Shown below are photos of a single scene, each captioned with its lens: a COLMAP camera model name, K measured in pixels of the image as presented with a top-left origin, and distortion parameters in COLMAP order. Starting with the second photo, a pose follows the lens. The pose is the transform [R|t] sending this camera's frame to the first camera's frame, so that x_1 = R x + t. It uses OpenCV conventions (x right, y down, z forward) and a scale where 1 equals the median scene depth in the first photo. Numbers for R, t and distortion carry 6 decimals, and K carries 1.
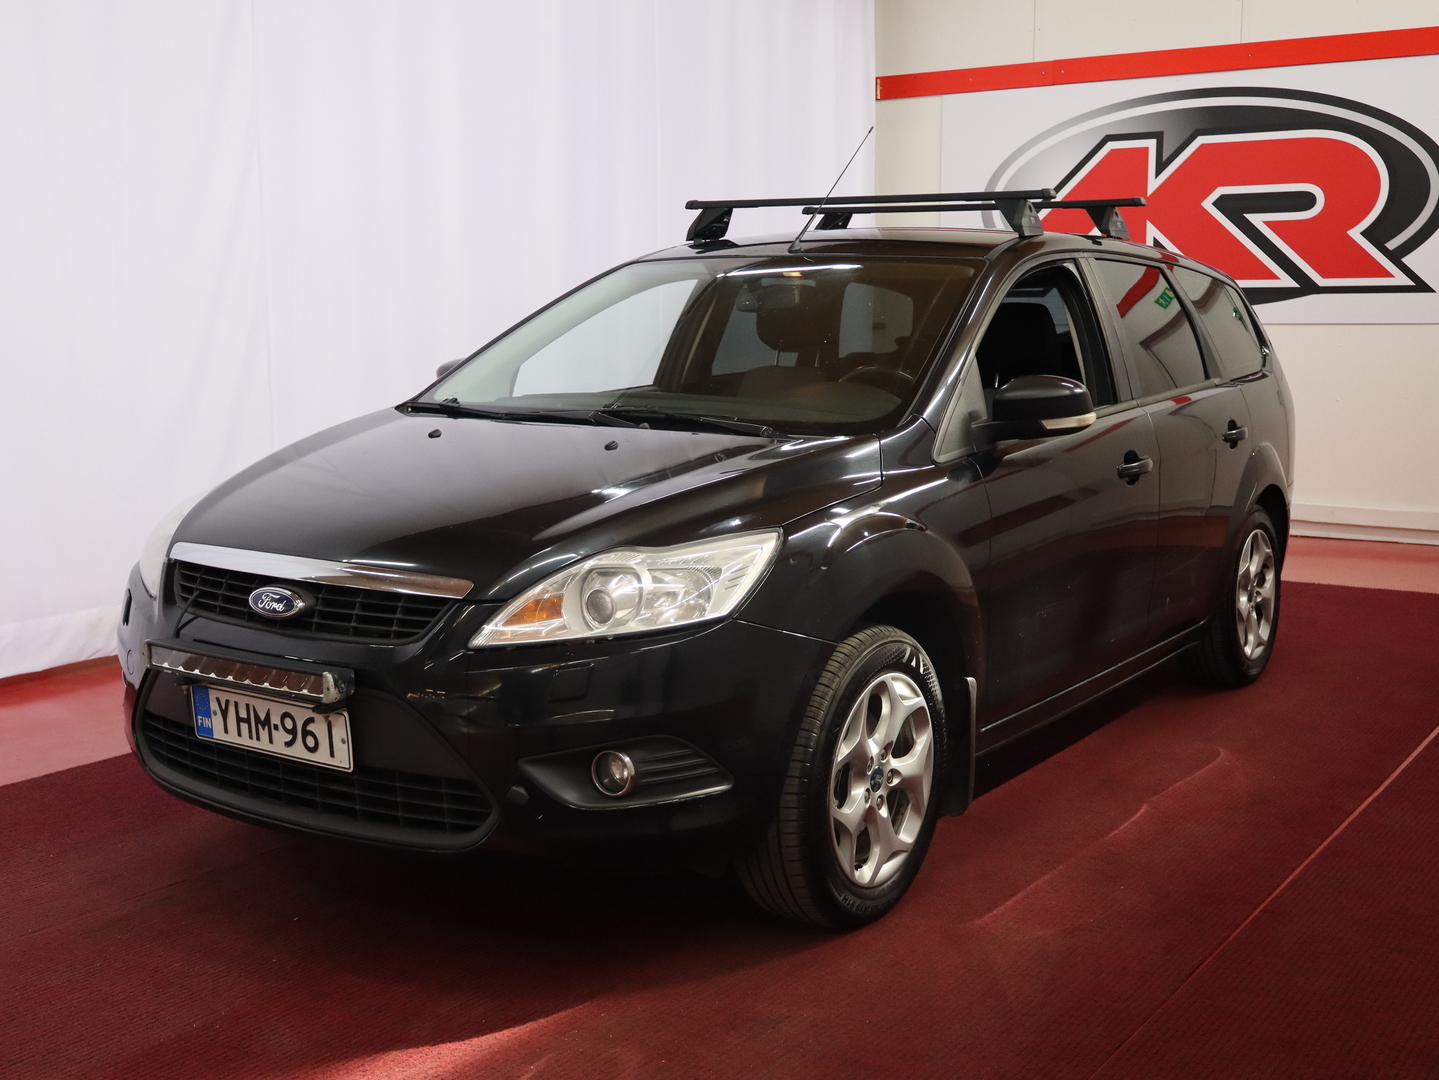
lens RADIAL K [[1713.7, 0, 719.5], [0, 1713.7, 540.0], [0, 0, 1]] dist [0.008931, -0.016093]
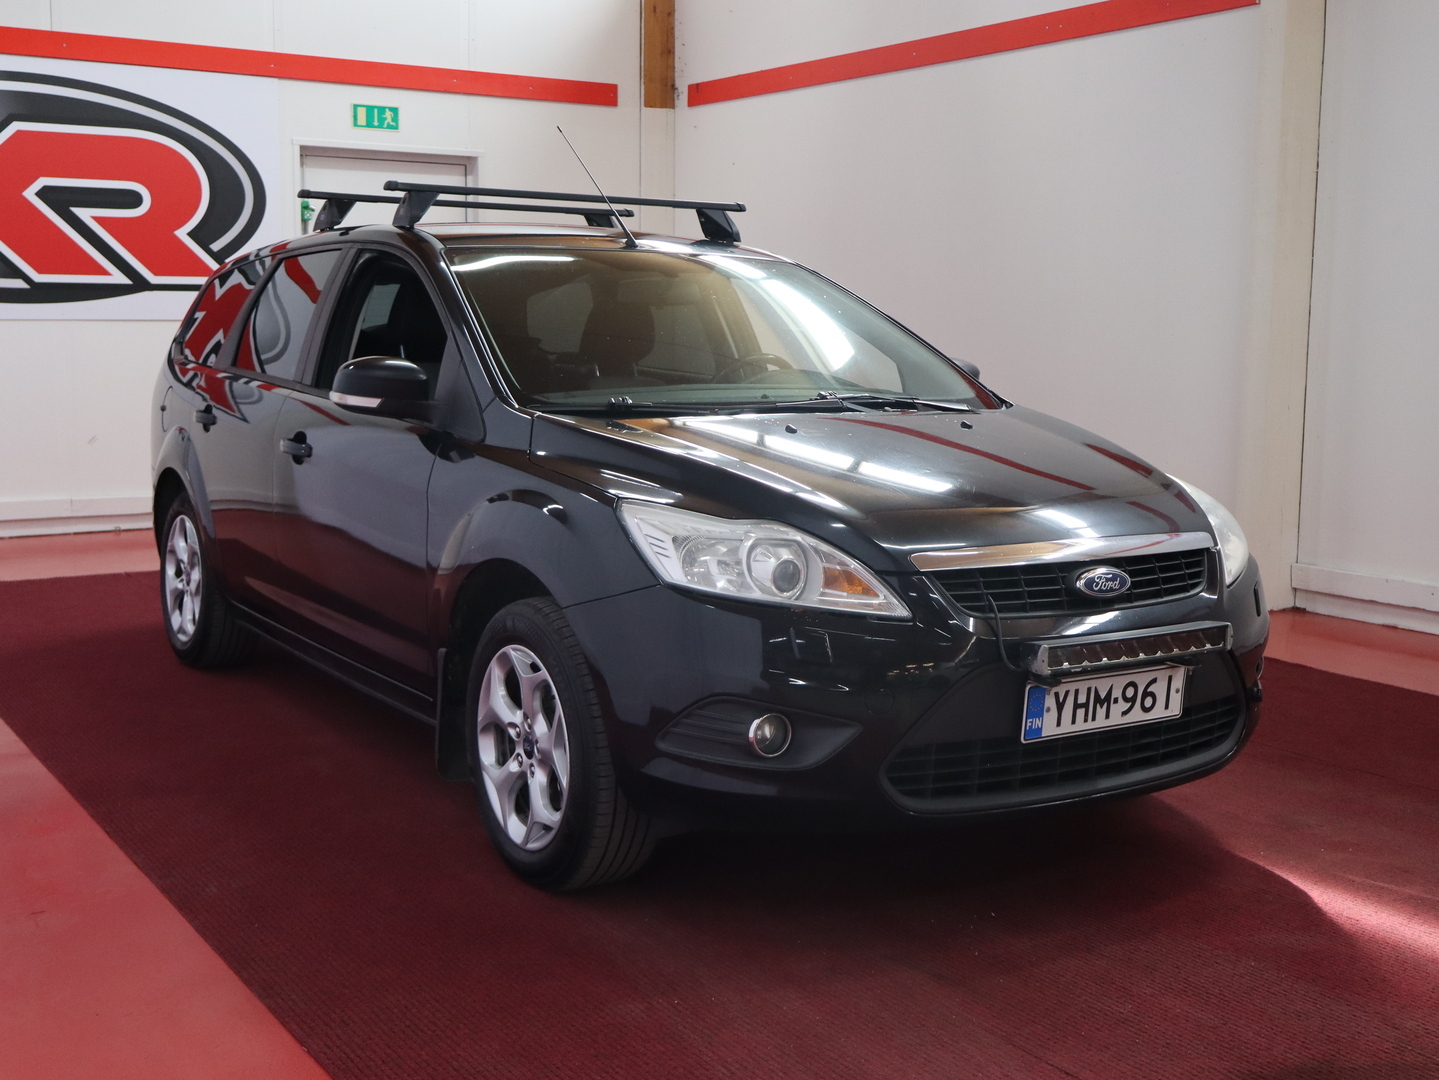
lens RADIAL K [[1713.7, 0, 719.5], [0, 1713.7, 540.0], [0, 0, 1]] dist [0.008931, -0.016093]
pose [[0.374712, -0.115585, 0.919908, -1.265824], [0.115254, 0.990309, 0.077484, -0.094122], [-0.919950, 0.076988, 0.384403, 0.791659]]
